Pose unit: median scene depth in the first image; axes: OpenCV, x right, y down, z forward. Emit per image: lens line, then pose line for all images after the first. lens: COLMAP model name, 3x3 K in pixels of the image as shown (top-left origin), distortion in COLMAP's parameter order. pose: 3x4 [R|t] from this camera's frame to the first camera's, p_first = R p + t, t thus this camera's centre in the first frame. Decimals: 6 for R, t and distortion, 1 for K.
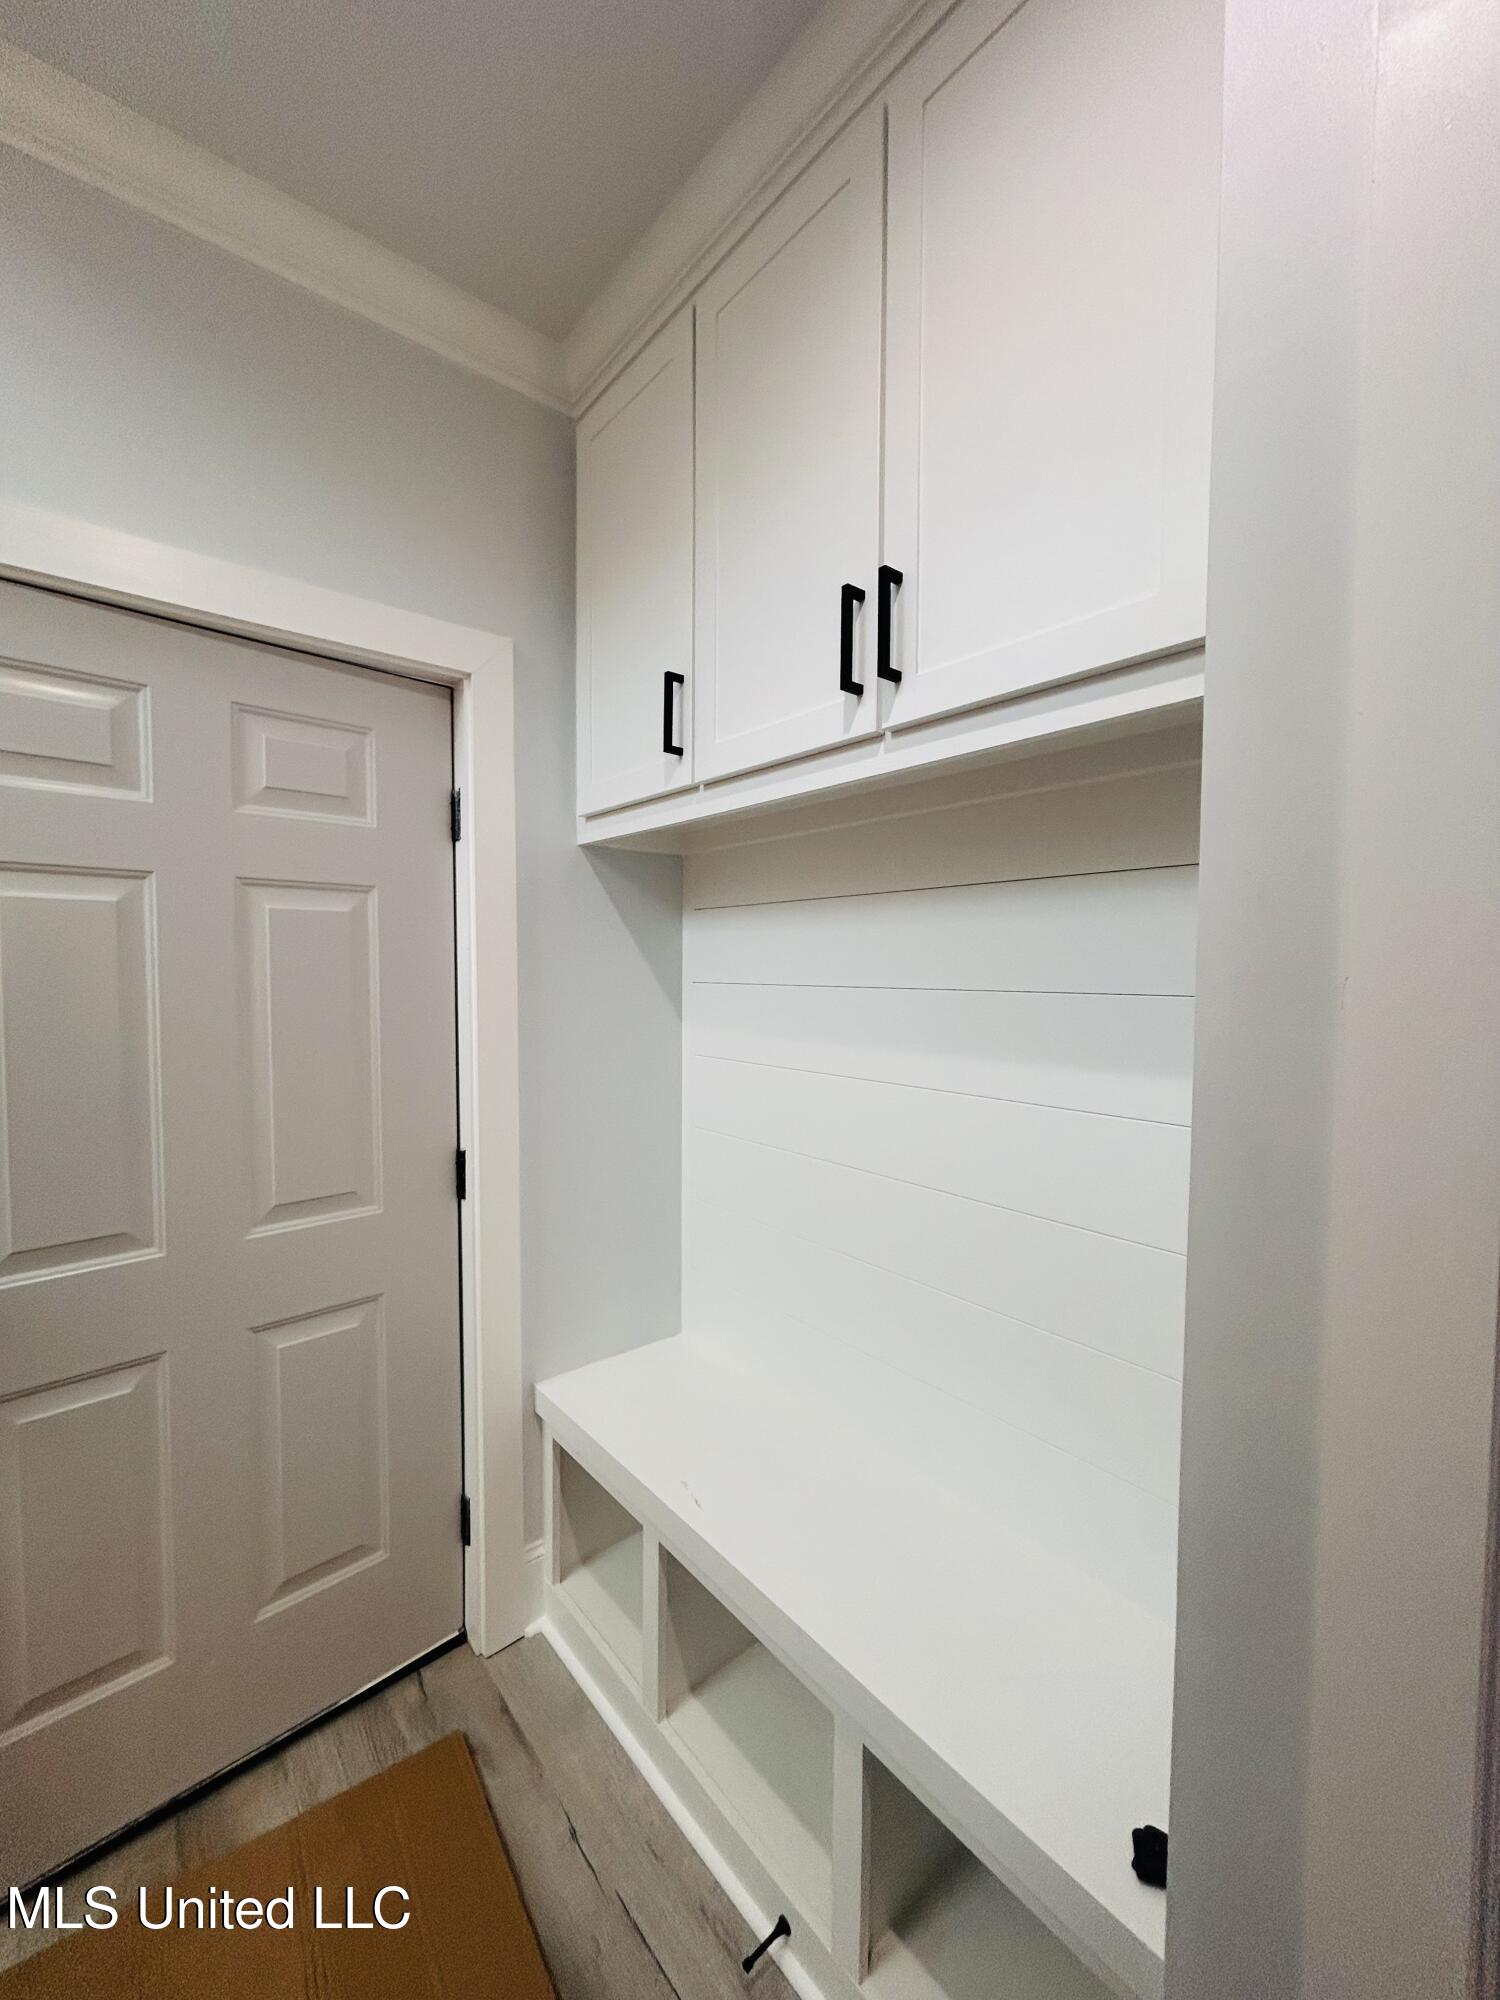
lens RADIAL K [[802.3, 0, 748.1], [0, 802.3, 997.8], [0, 0, 1]] dist [-0.000335, 0.000215]
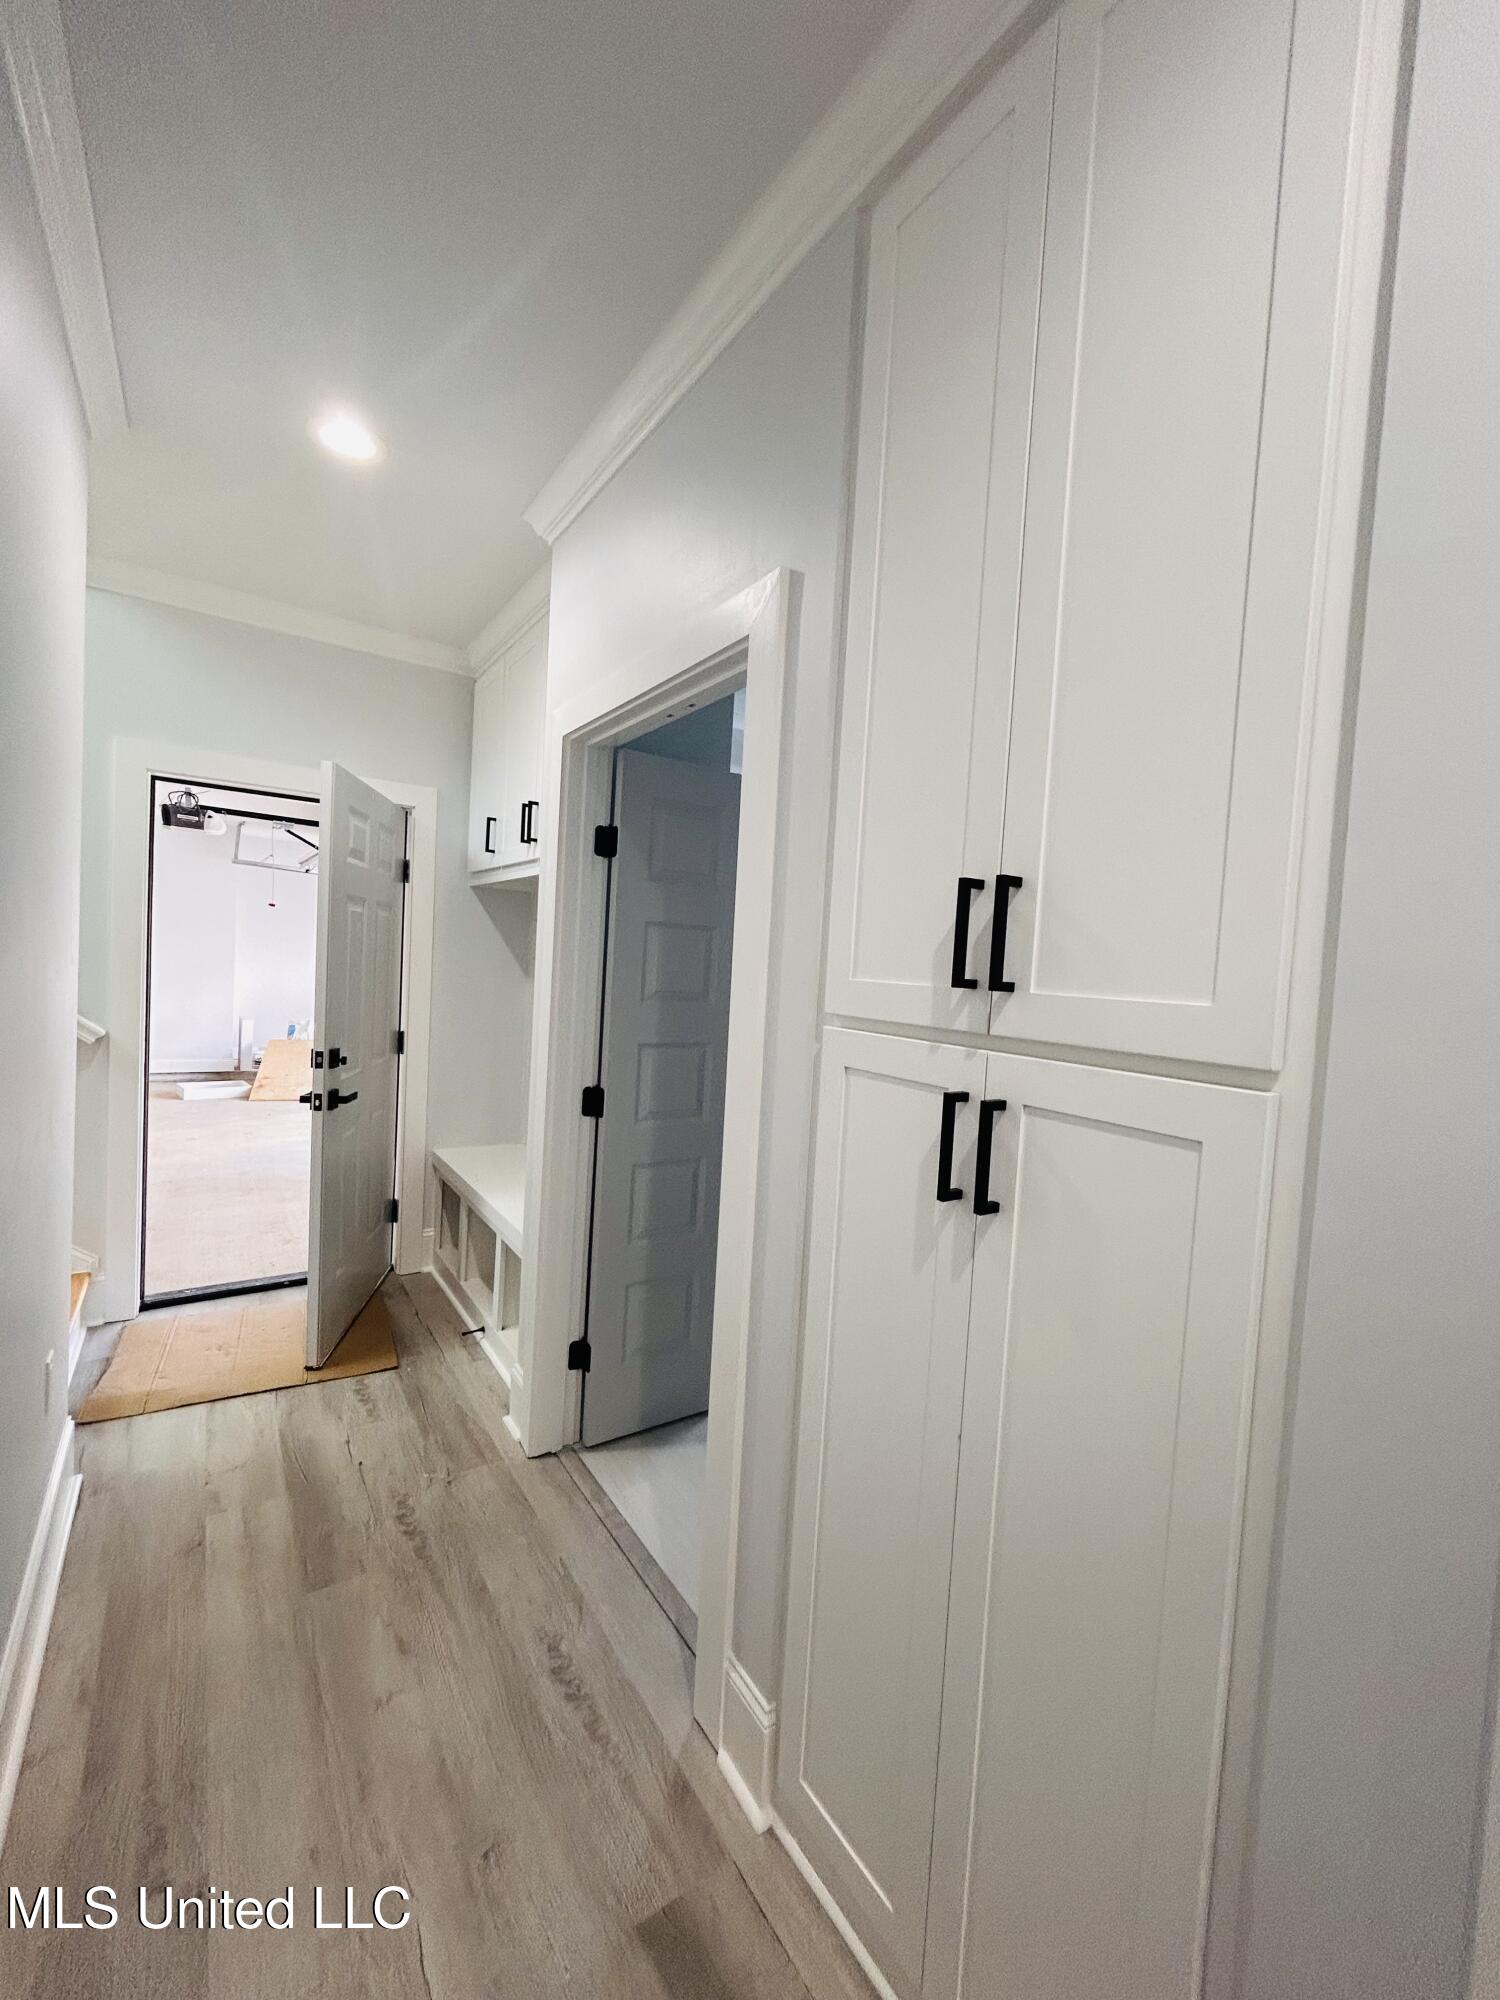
lens RADIAL K [[802.3, 0, 753.7], [0, 802.3, 991.7], [0, 0, 1]] dist [-0.000335, 0.000215]
pose [[0.993823, 0.051750, -0.098175, 0.842942], [-0.052206, 0.998634, -0.002086, 0.051071], [0.097933, 0.007198, 0.995167, -1.109388]]
